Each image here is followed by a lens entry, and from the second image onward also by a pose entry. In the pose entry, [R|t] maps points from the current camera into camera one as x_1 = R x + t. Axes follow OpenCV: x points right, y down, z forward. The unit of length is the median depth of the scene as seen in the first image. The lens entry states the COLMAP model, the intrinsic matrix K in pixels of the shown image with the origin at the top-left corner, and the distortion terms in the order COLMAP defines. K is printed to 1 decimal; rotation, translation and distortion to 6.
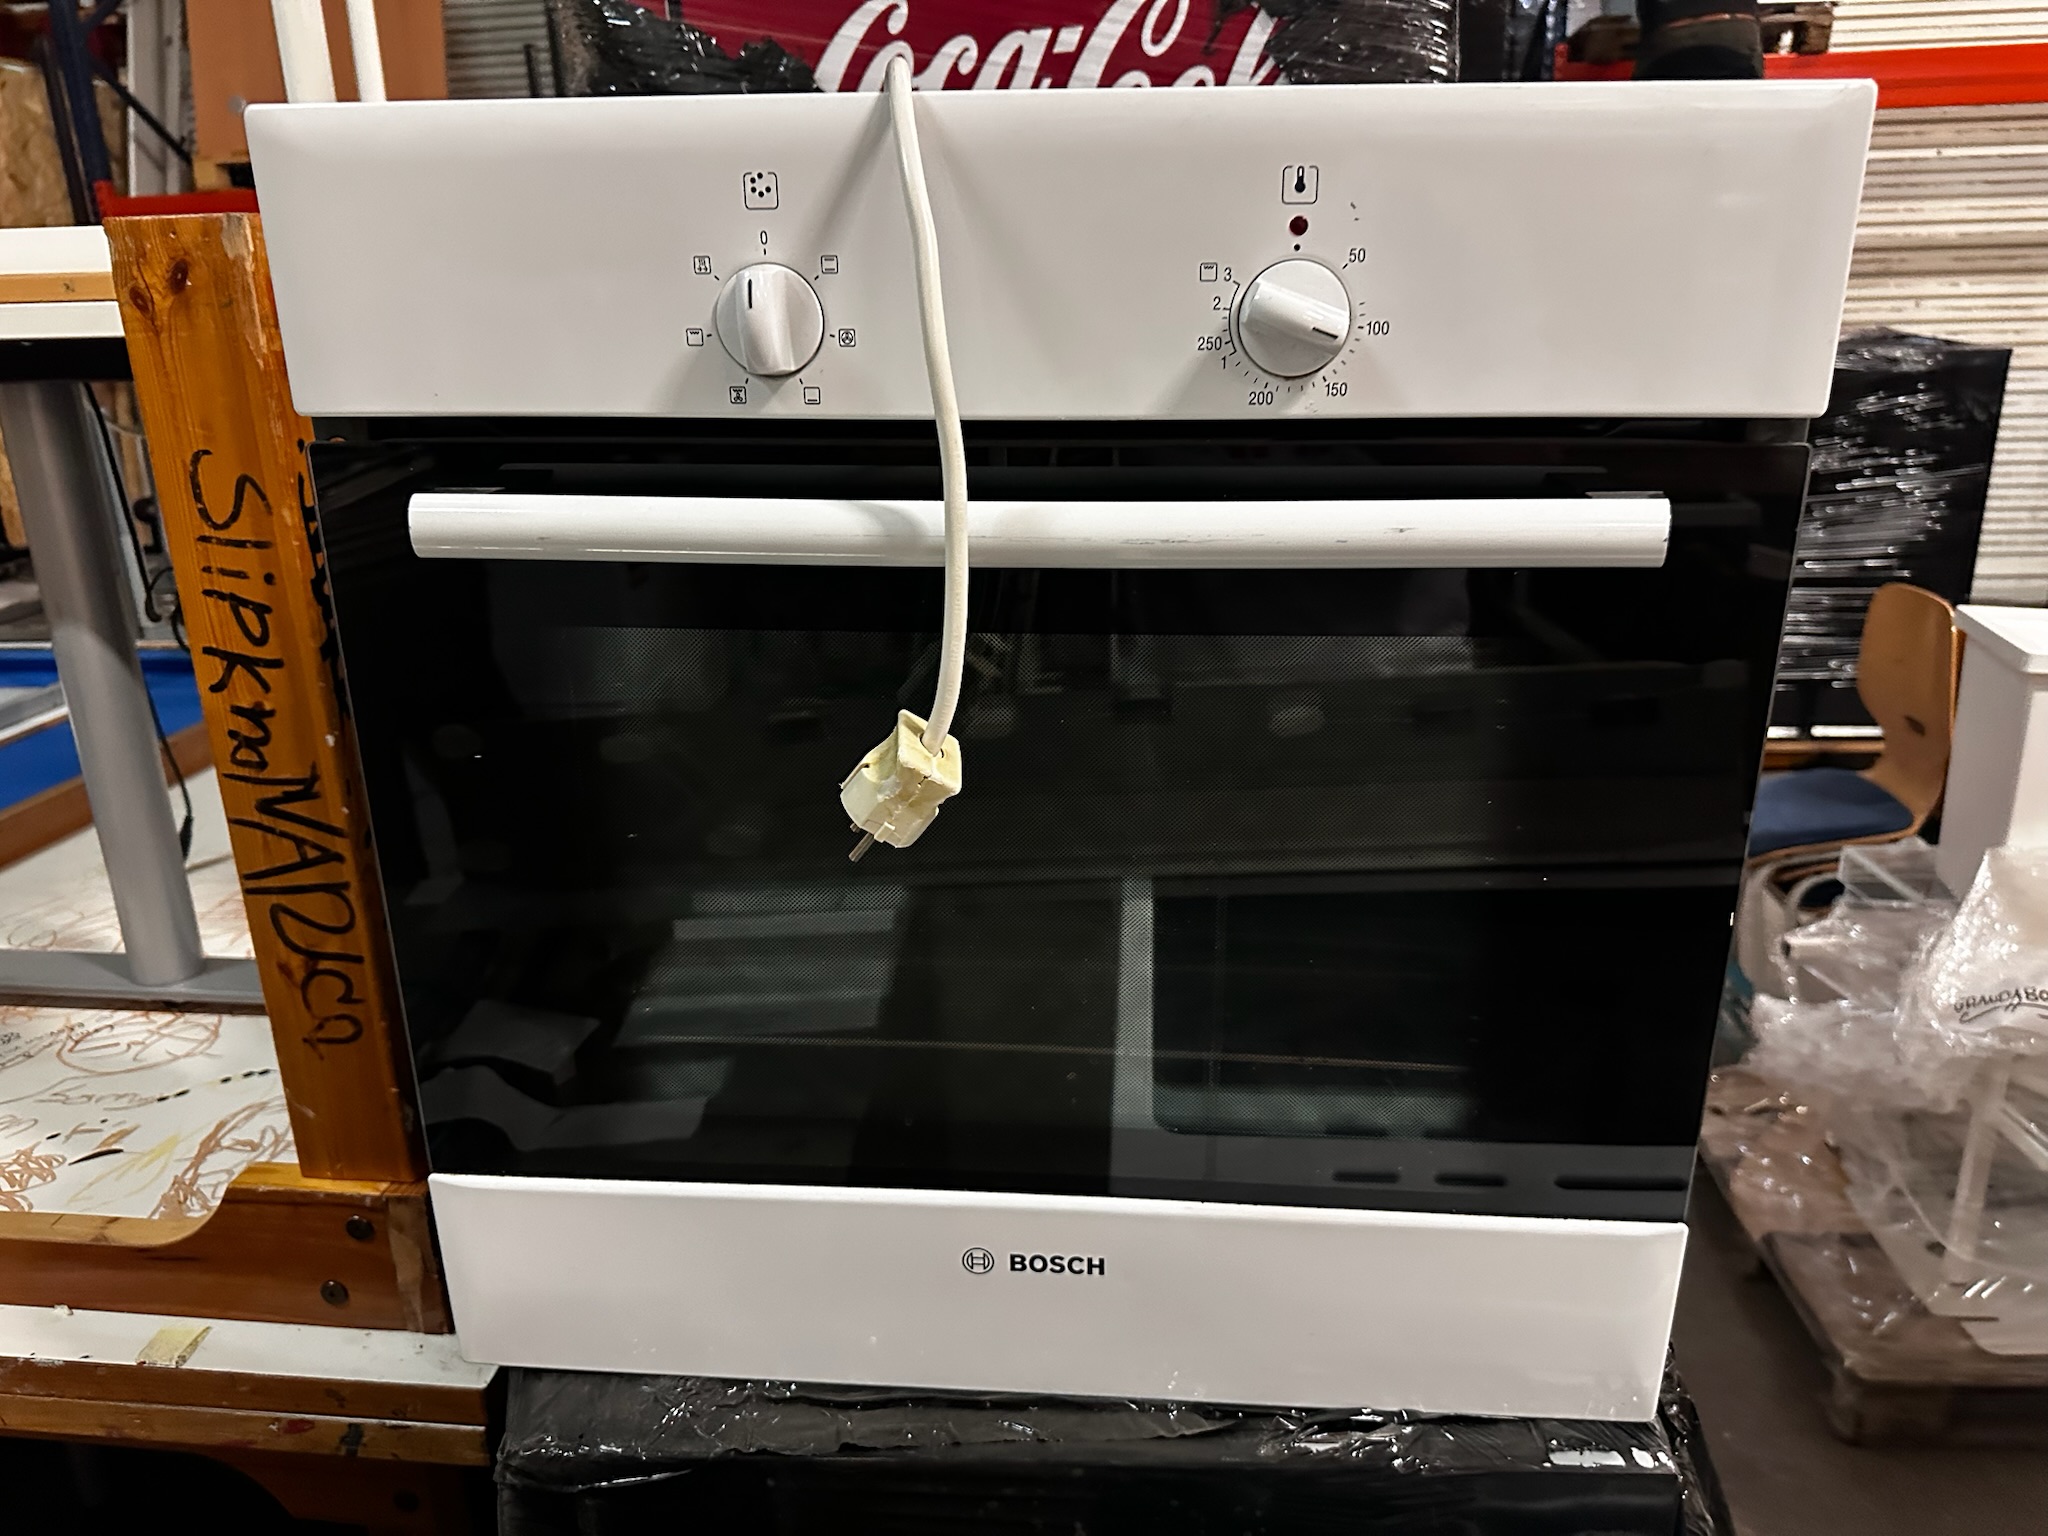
lens RADIAL K [[1422.4, 0, 1022.2], [0, 1422.4, 771.7], [0, 0, 1]] dist [-0.014573, -0.005671]
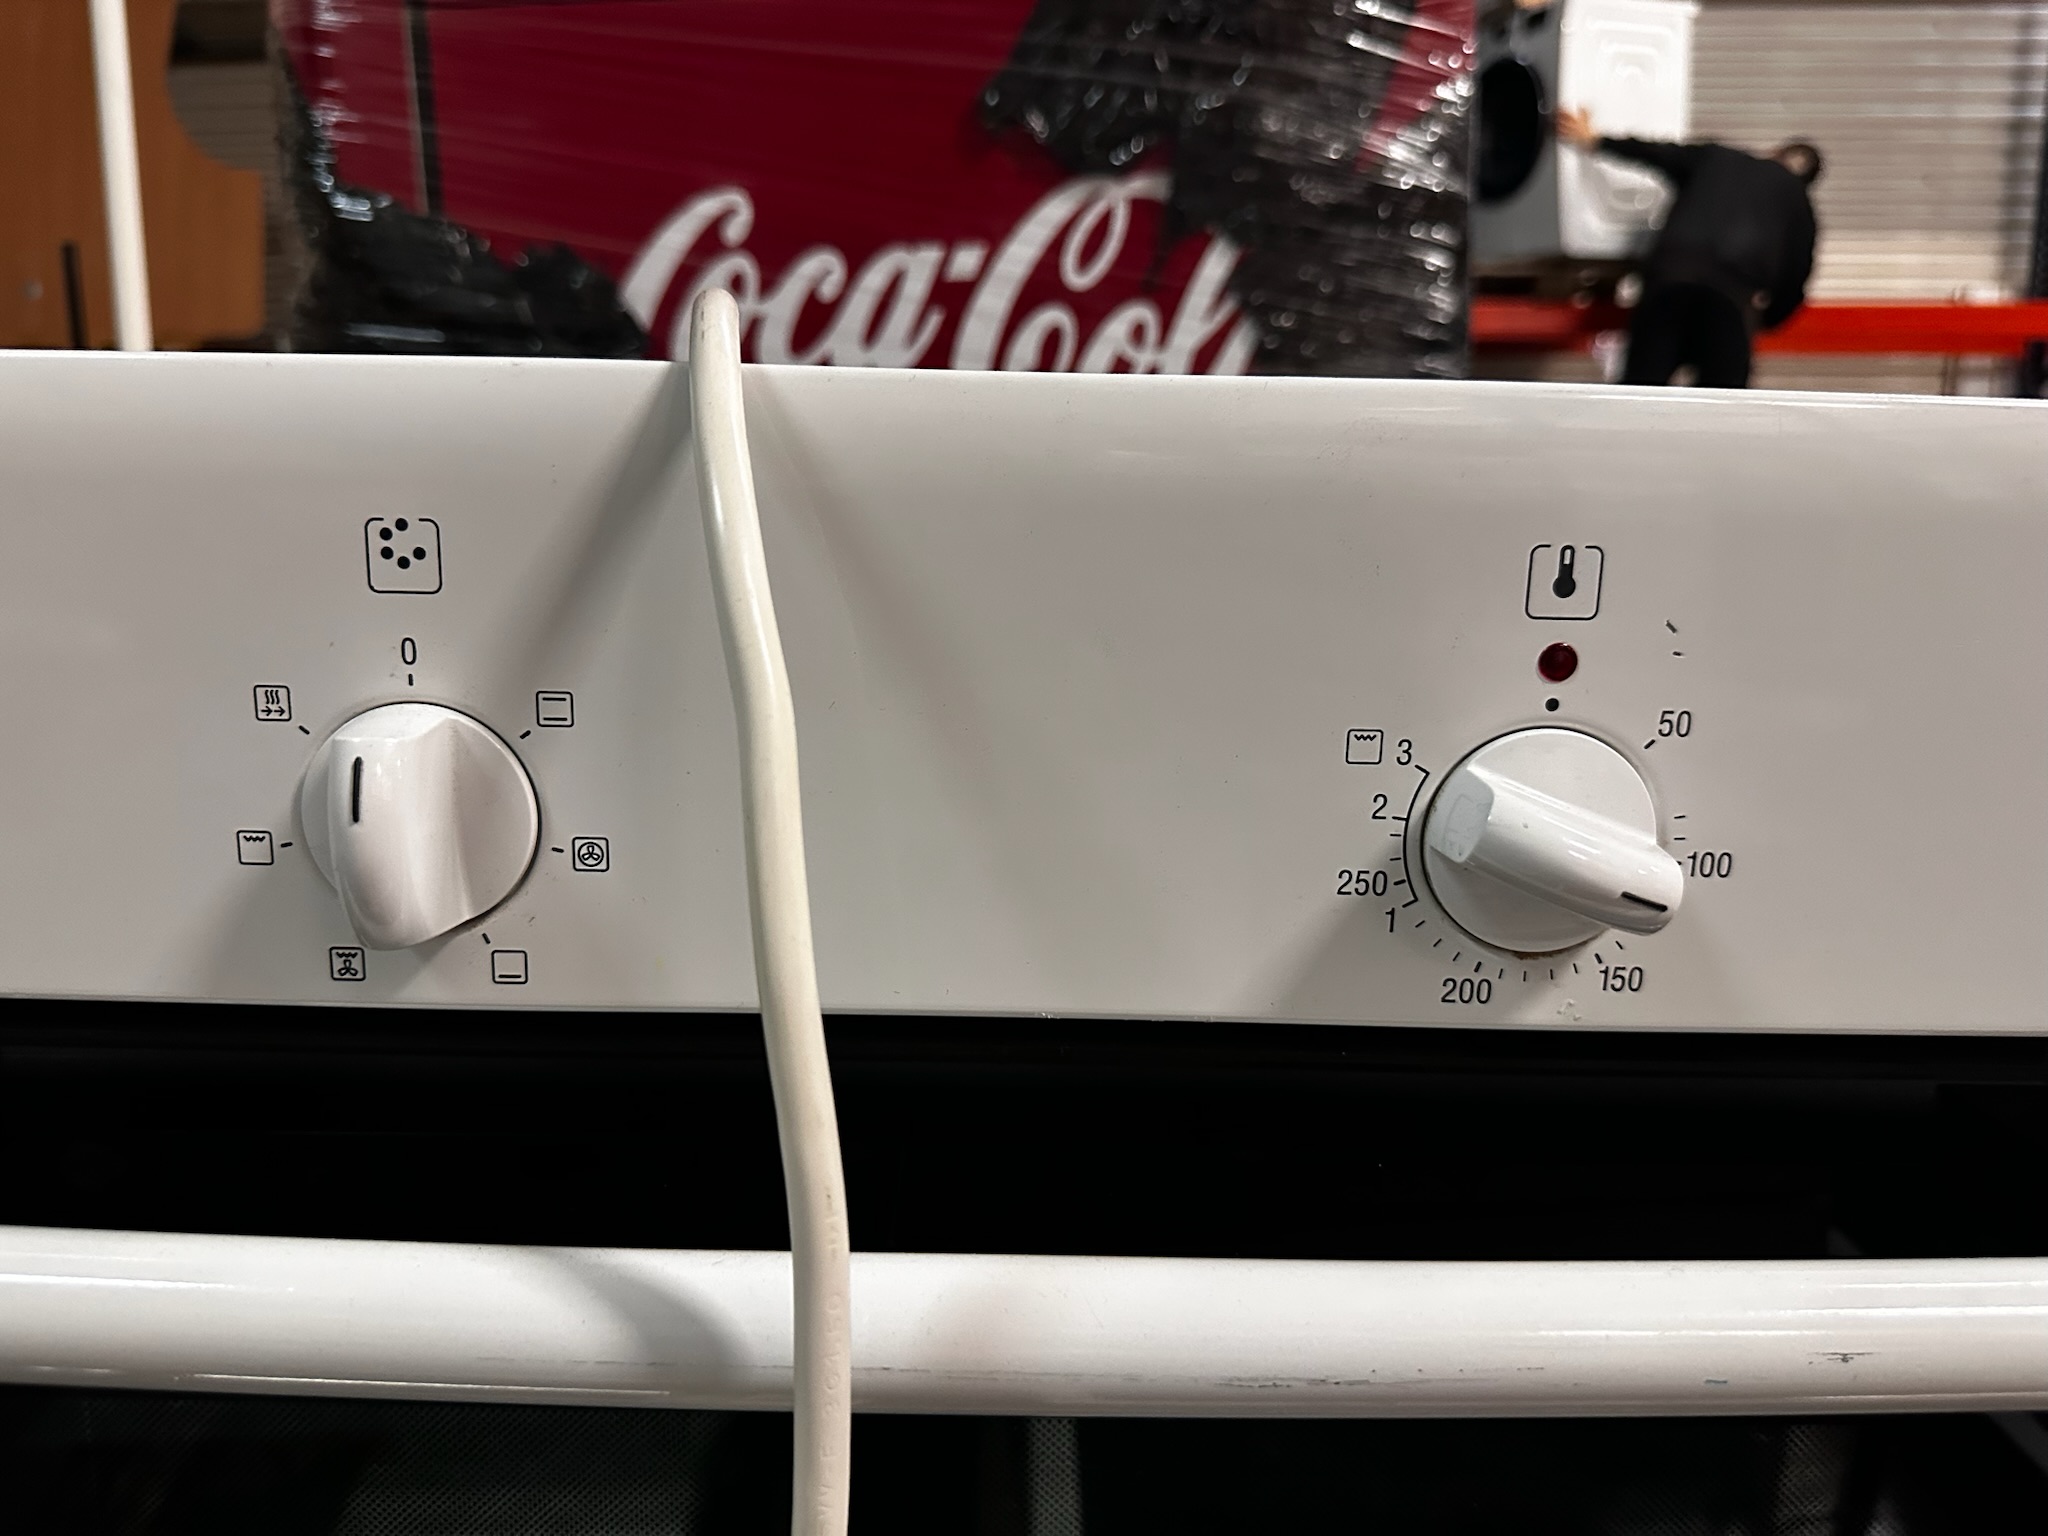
lens RADIAL K [[1620.2, 0, 1023.4], [0, 1620.2, 771.8], [0, 0, 1]] dist [-0.004428, -0.009030]
pose [[0.995276, 0.011597, 0.096386, -0.033828], [0.004911, 0.985553, -0.169294, -0.246002], [-0.096957, 0.168968, 0.980841, 0.469162]]
